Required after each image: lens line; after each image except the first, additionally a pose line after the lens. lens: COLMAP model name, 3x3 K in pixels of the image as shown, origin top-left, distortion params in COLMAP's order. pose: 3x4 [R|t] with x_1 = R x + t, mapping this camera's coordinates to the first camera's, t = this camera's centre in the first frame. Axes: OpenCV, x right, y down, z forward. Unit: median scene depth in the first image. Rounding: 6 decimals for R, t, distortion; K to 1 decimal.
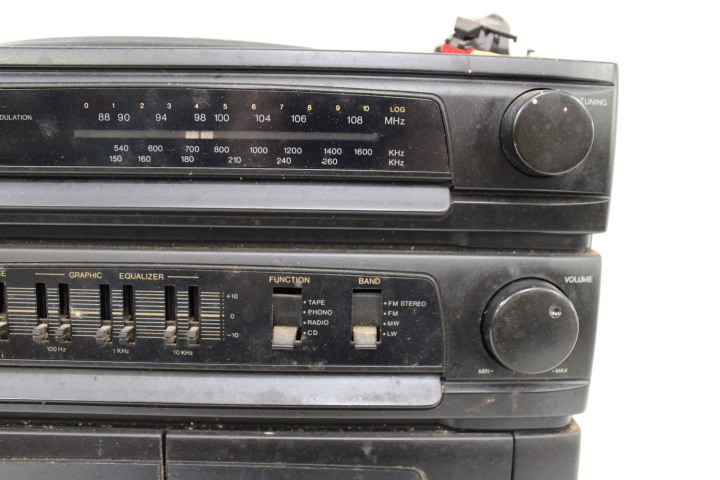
lens RADIAL K [[611.0, 0, 356.3], [0, 611.0, 243.0], [0, 0, 1]] dist [-0.162572, 0.130143]
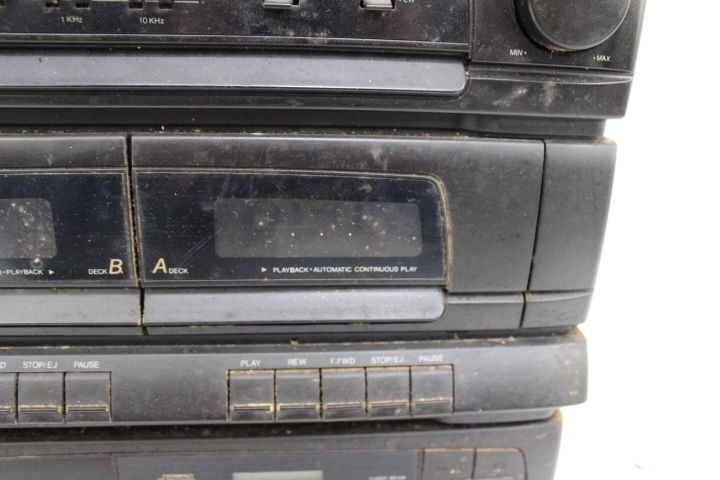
lens RADIAL K [[611.0, 0, 354.7], [0, 611.0, 241.0], [0, 0, 1]] dist [-0.162572, 0.130143]
pose [[0.997667, -0.010709, 0.067425, -0.077087], [-0.001198, 0.984722, 0.174128, 0.348838], [-0.068260, -0.173803, 0.982412, 0.160719]]
